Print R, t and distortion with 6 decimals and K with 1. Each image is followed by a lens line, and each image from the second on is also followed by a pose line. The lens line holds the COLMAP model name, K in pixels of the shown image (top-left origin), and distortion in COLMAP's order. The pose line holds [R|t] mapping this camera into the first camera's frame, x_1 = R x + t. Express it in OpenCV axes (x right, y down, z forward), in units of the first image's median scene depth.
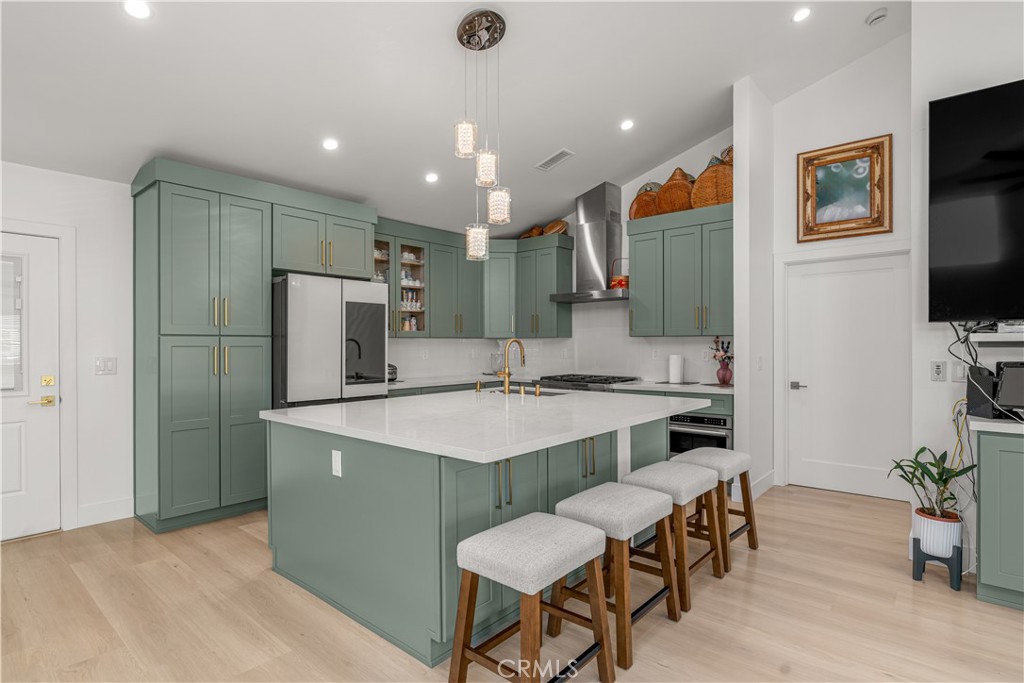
lens RADIAL K [[520.3, 0, 512.0], [0, 520.3, 341.5], [0, 0, 1]] dist [0.000575, 0.000067]
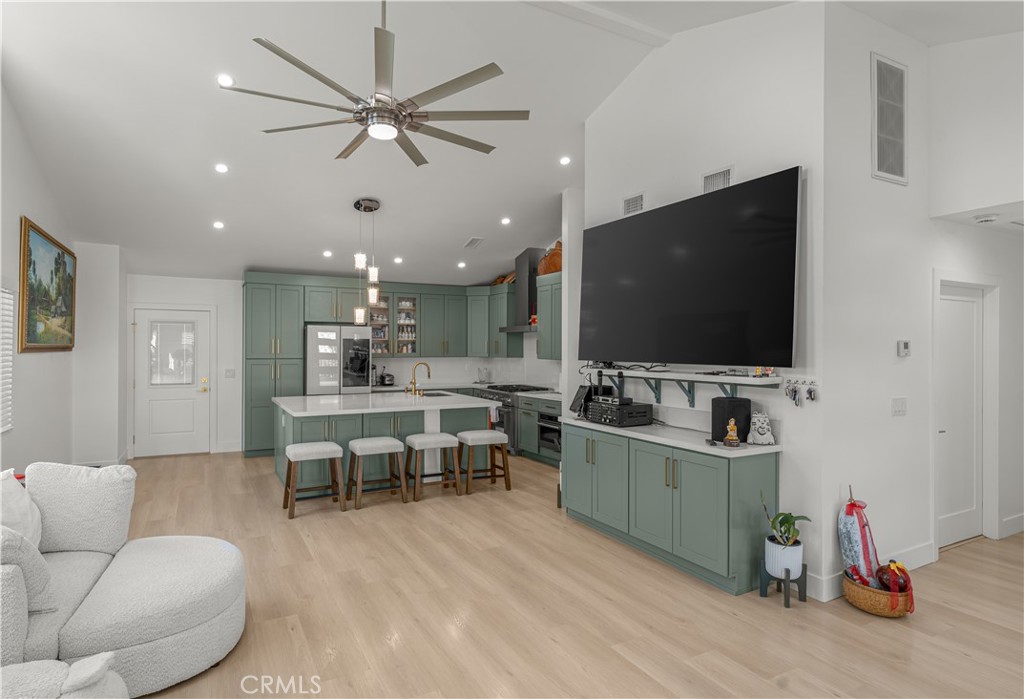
lens RADIAL K [[554.8, 0, 494.5], [0, 554.8, 345.1], [0, 0, 1]] dist [0.033435, 0.000115]
pose [[0.930449, 0.004822, -0.366389, 0.734193], [-0.004690, 0.999988, 0.001251, -0.053285], [0.366391, 0.000554, 0.930461, -0.481693]]
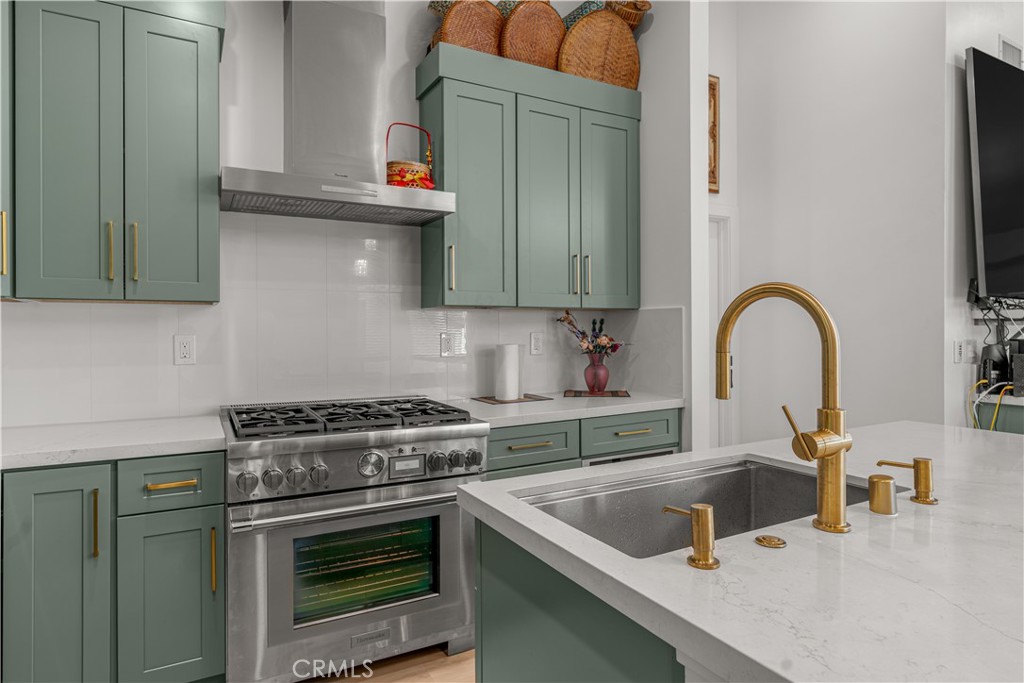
lens RADIAL K [[582.4, 0, 513.5], [0, 582.4, 330.9], [0, 0, 1]] dist [-0.001199, -0.000360]
pose [[0.346352, 0.000595, 0.938104, -0.241262], [0.001797, 0.999998, -0.001298, 0.013812], [-0.938103, 0.002135, 0.346350, 0.860210]]
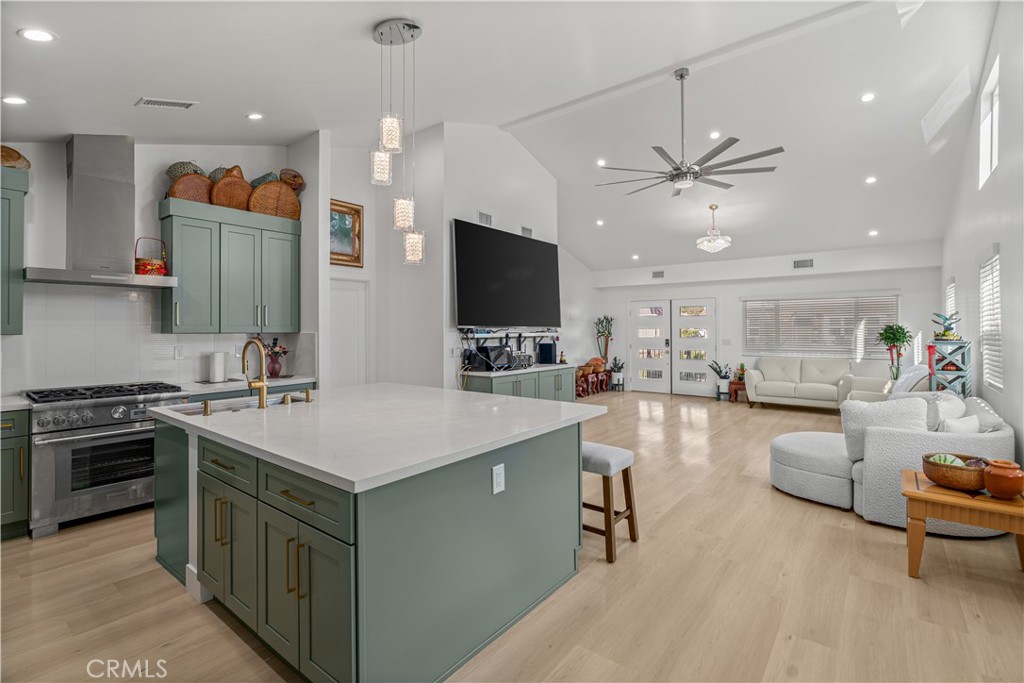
lens RADIAL K [[466.6, 0, 507.3], [0, 466.6, 325.9], [0, 0, 1]] dist [-0.002577, 0.000300]
pose [[-0.040782, 0.010999, 0.999108, -0.618210], [0.000301, 0.999939, -0.010996, -0.014993], [-0.999168, -0.000147, -0.040783, 0.538766]]
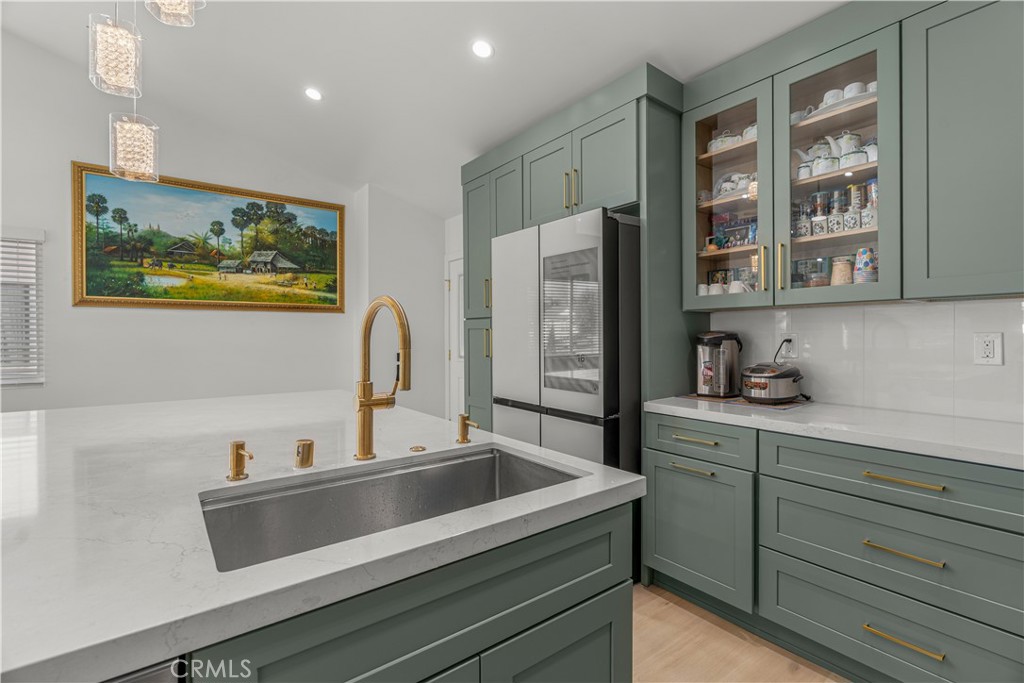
lens RADIAL K [[463.9, 0, 514.8], [0, 463.9, 336.0], [0, 0, 1]] dist [-0.002487, 0.000080]
pose [[-0.207465, 0.003398, -0.978236, 0.222765], [0.006690, 0.999976, 0.002055, 0.016822], [0.978220, -0.006118, -0.207483, 0.952149]]
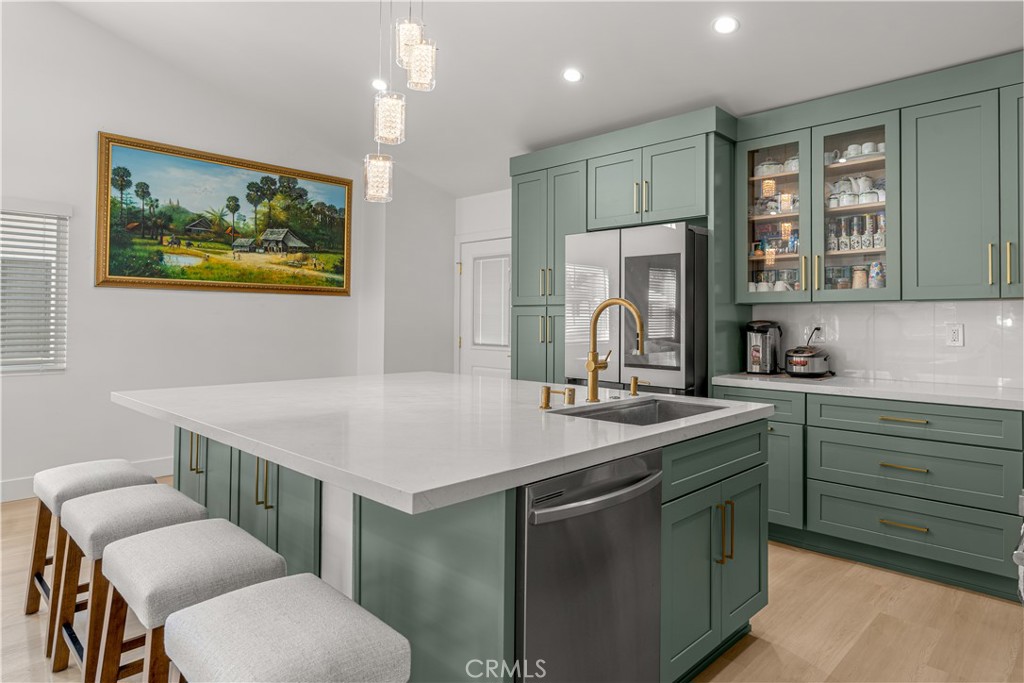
lens RADIAL K [[613.3, 0, 509.0], [0, 613.3, 312.6], [0, 0, 1]] dist [0.002921, -0.000019]
pose [[-0.062212, -0.013853, -0.997967, 0.519794], [-0.002823, 0.999902, -0.013704, 0.015473], [0.998059, 0.001965, -0.062245, 0.777418]]
